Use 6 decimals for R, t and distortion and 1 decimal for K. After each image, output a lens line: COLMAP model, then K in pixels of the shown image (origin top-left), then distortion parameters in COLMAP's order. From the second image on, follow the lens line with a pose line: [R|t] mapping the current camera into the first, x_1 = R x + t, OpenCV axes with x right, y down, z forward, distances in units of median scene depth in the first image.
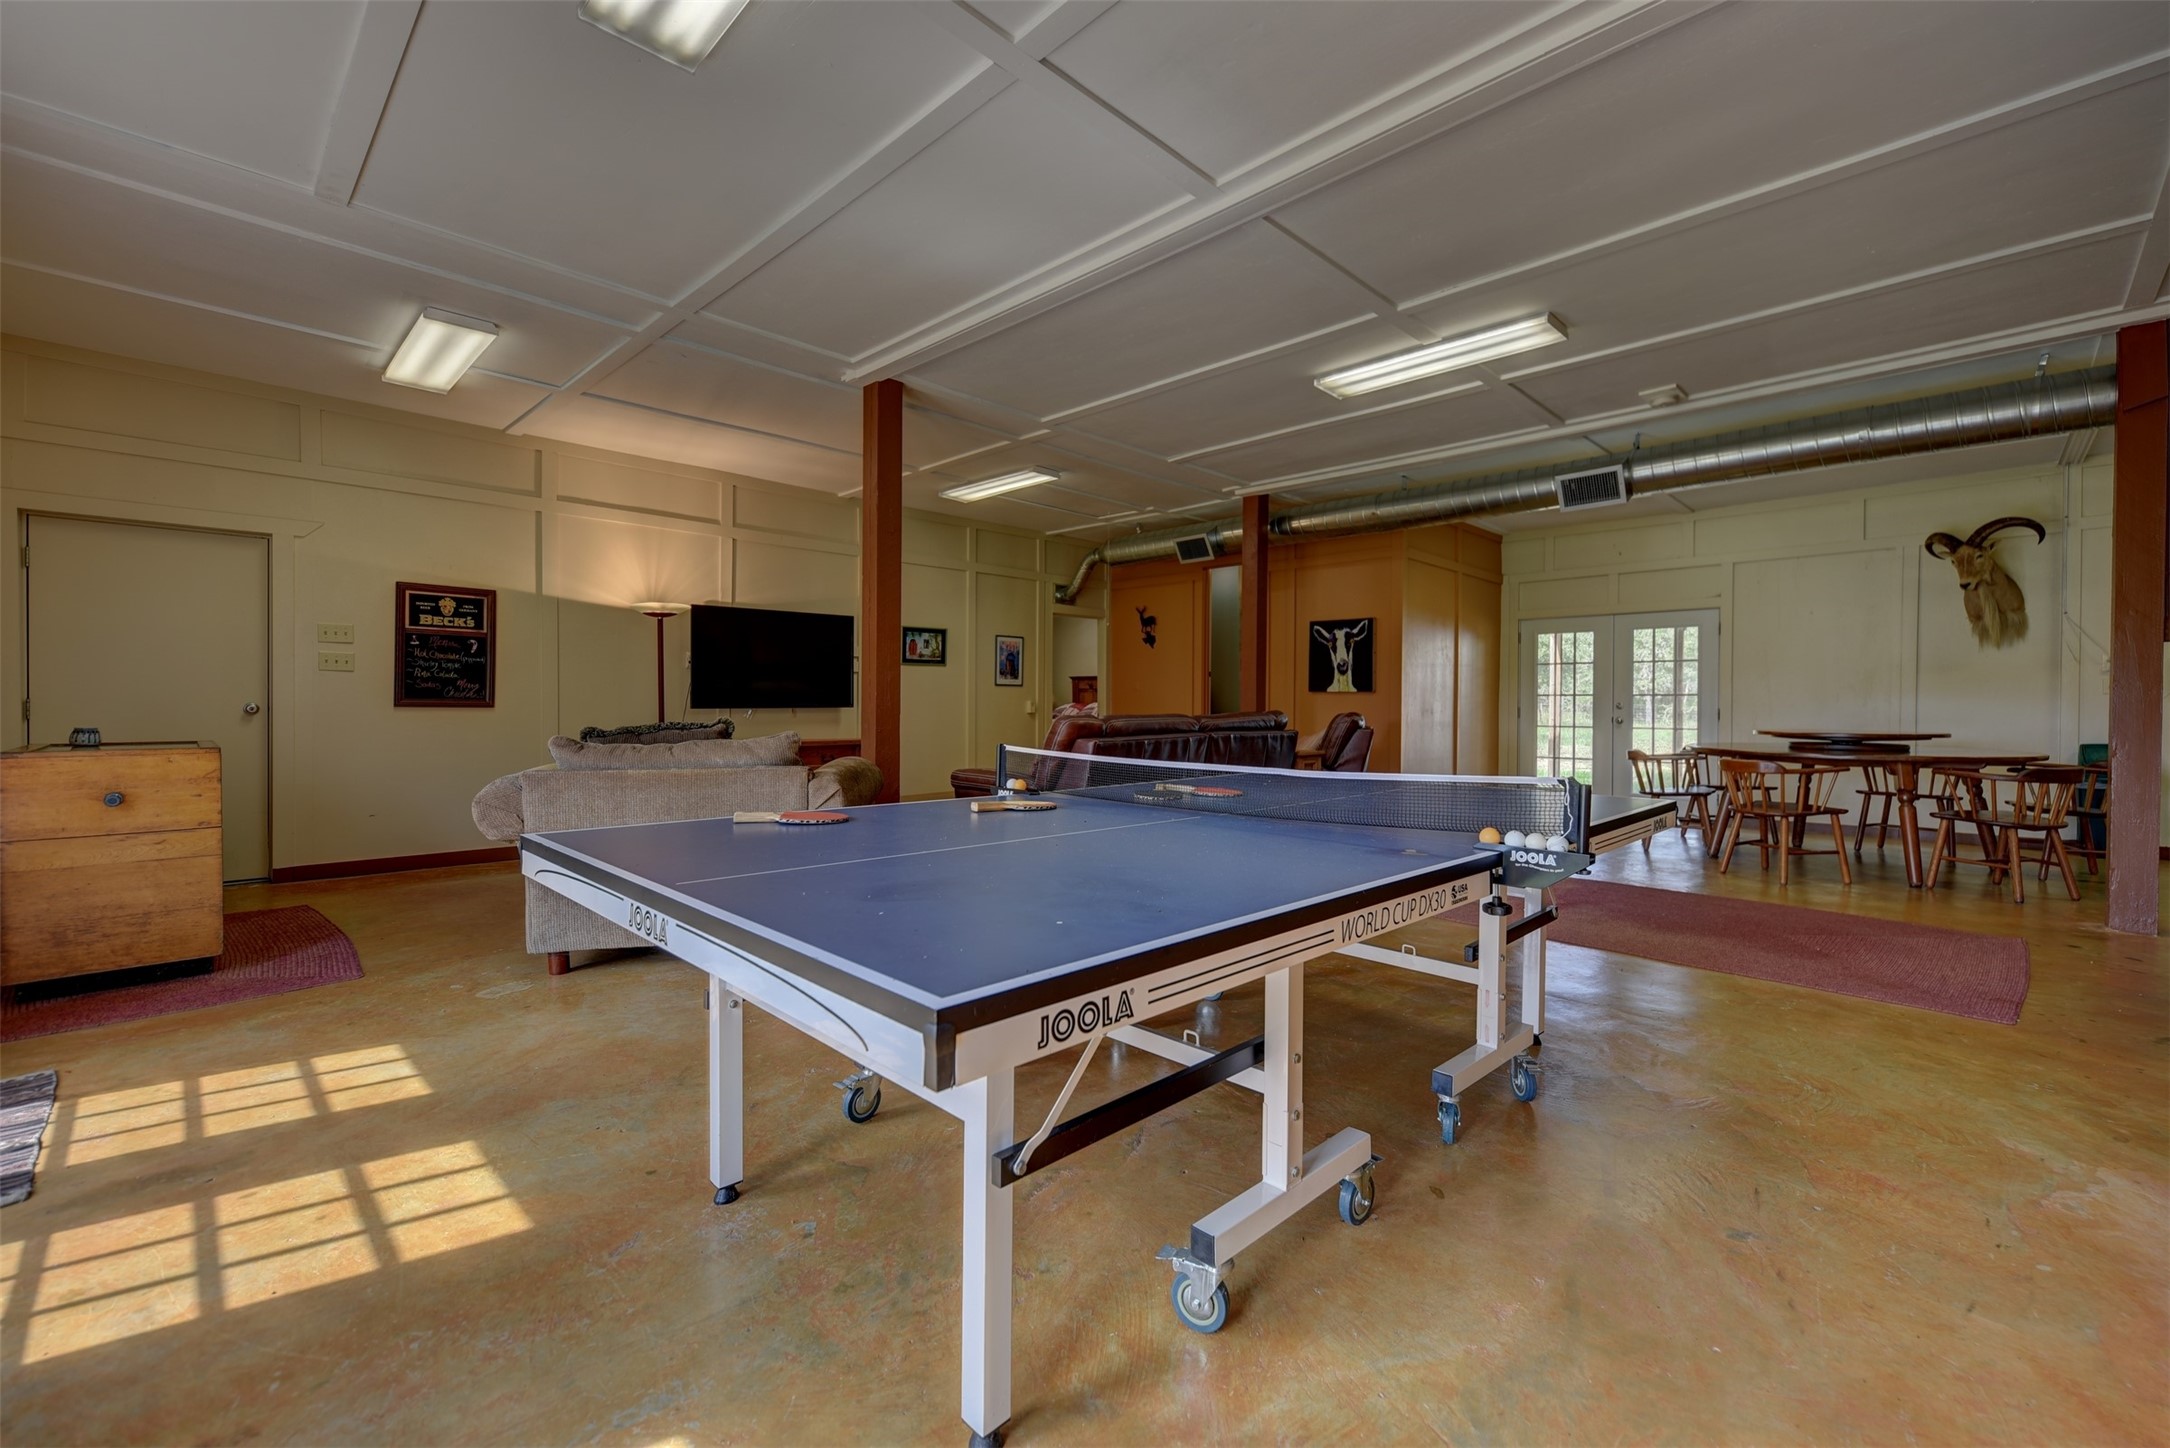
lens RADIAL K [[894.7, 0, 1100.2], [0, 894.7, 716.1], [0, 0, 1]] dist [0.003287, 0.000135]
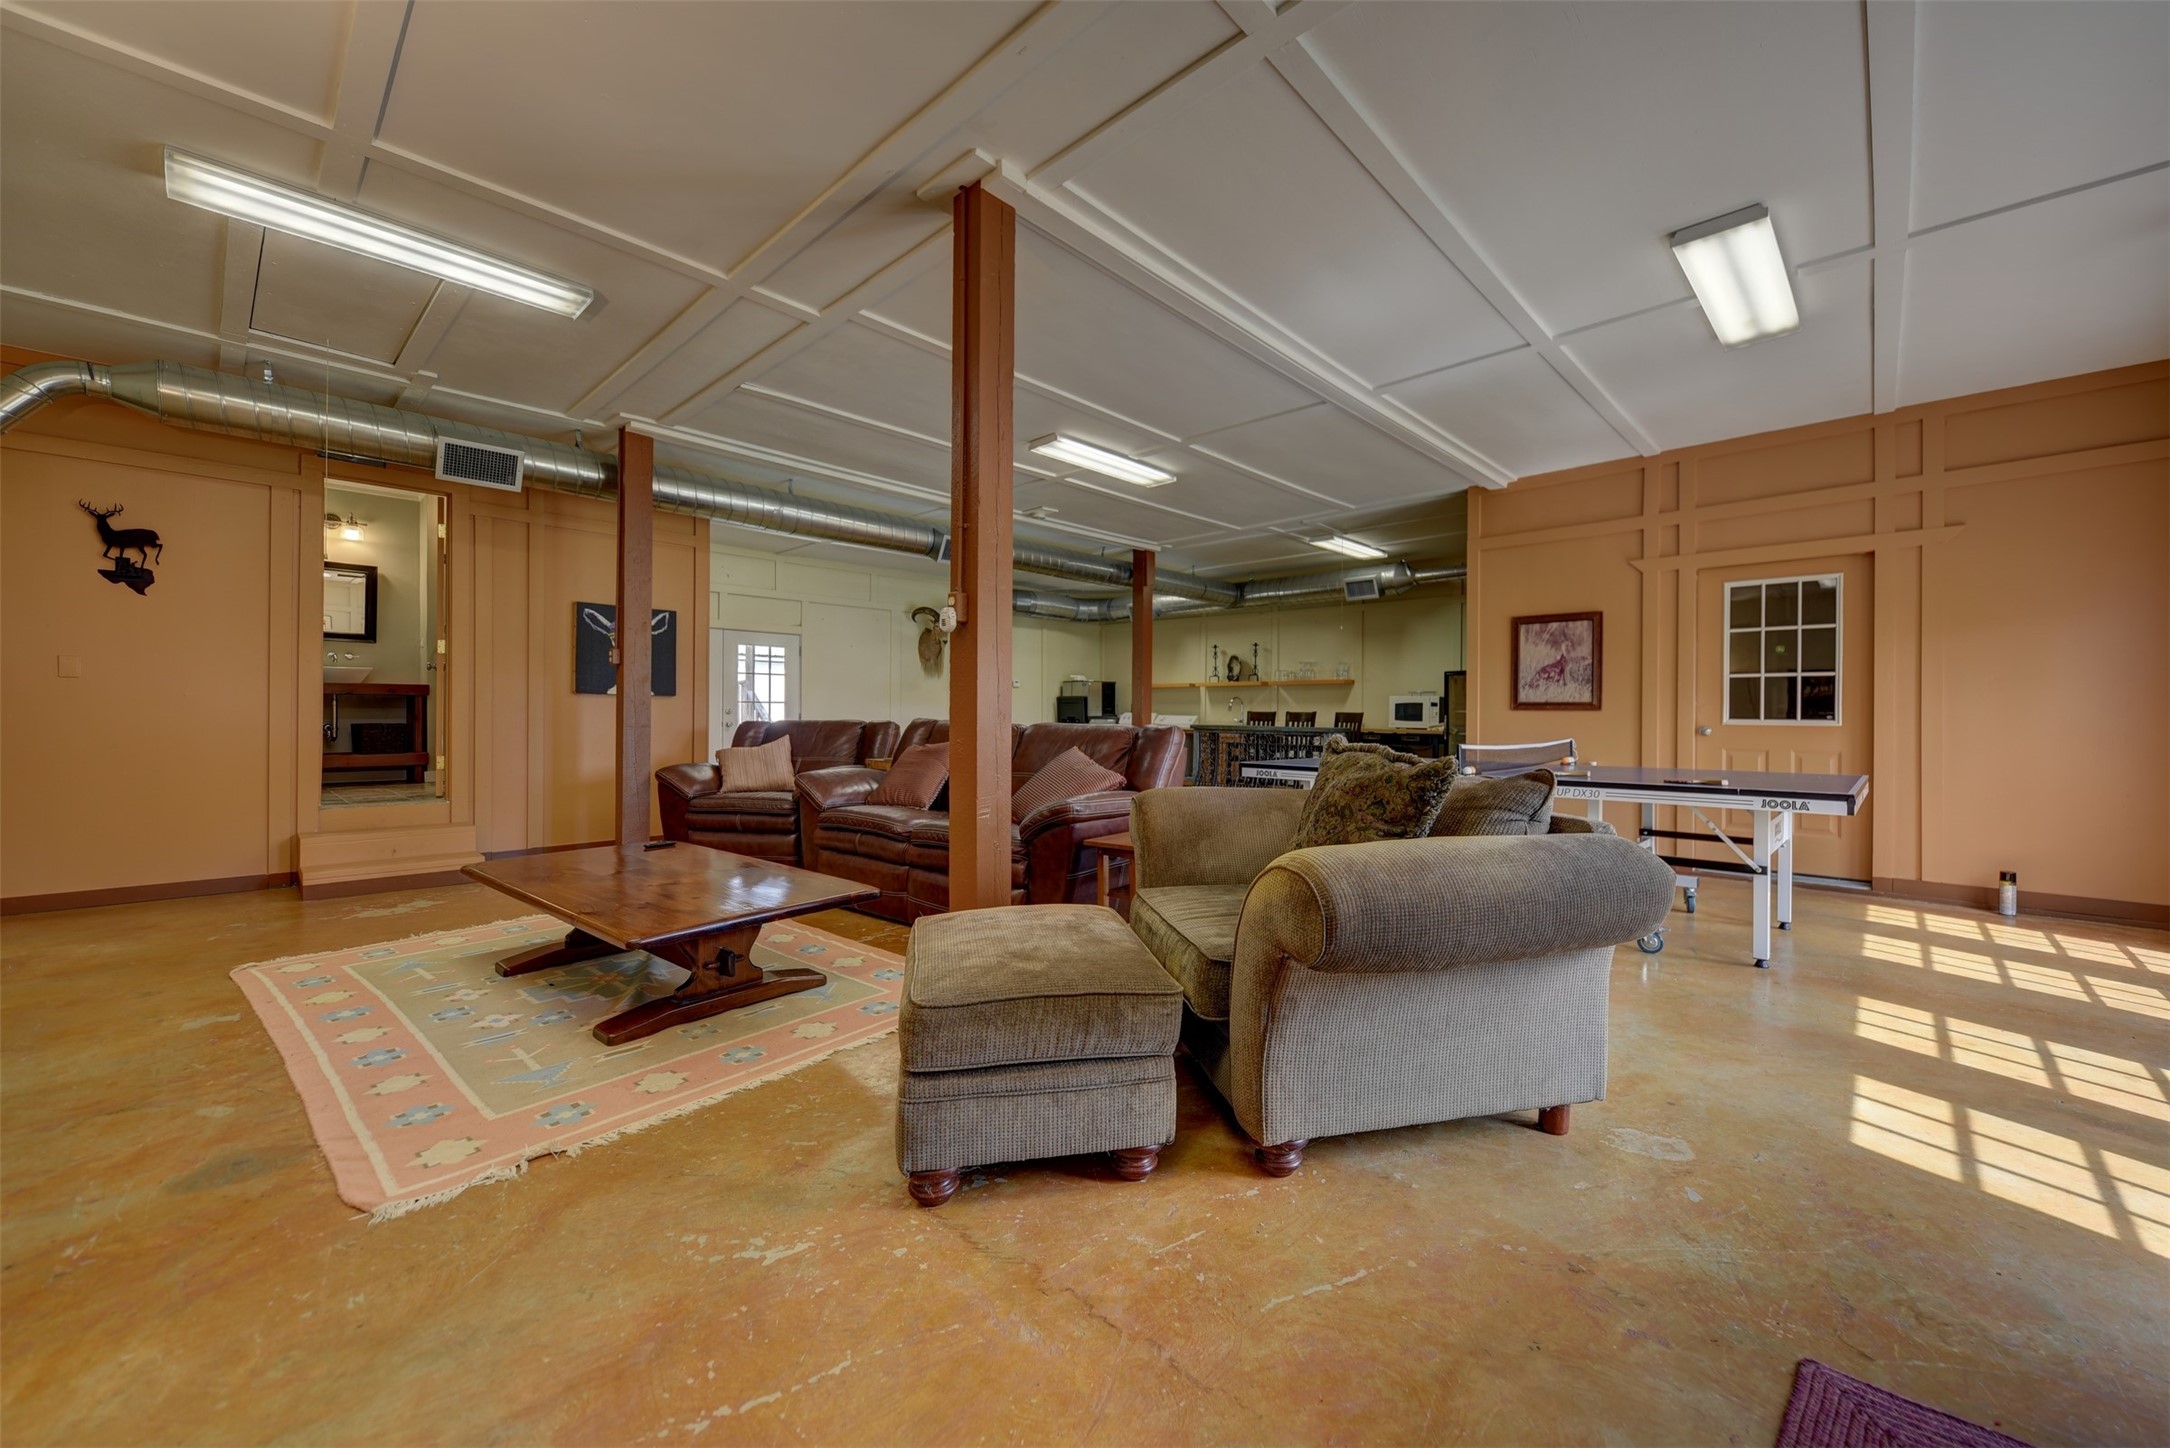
lens RADIAL K [[864.0, 0, 1099.7], [0, 864.0, 718.4], [0, 0, 1]] dist [0.009895, -0.000077]
pose [[-0.030950, -0.013046, 0.999436, -1.023024], [0.006104, 0.999894, 0.013241, -0.024314], [-0.999502, 0.006510, -0.030867, 1.123444]]
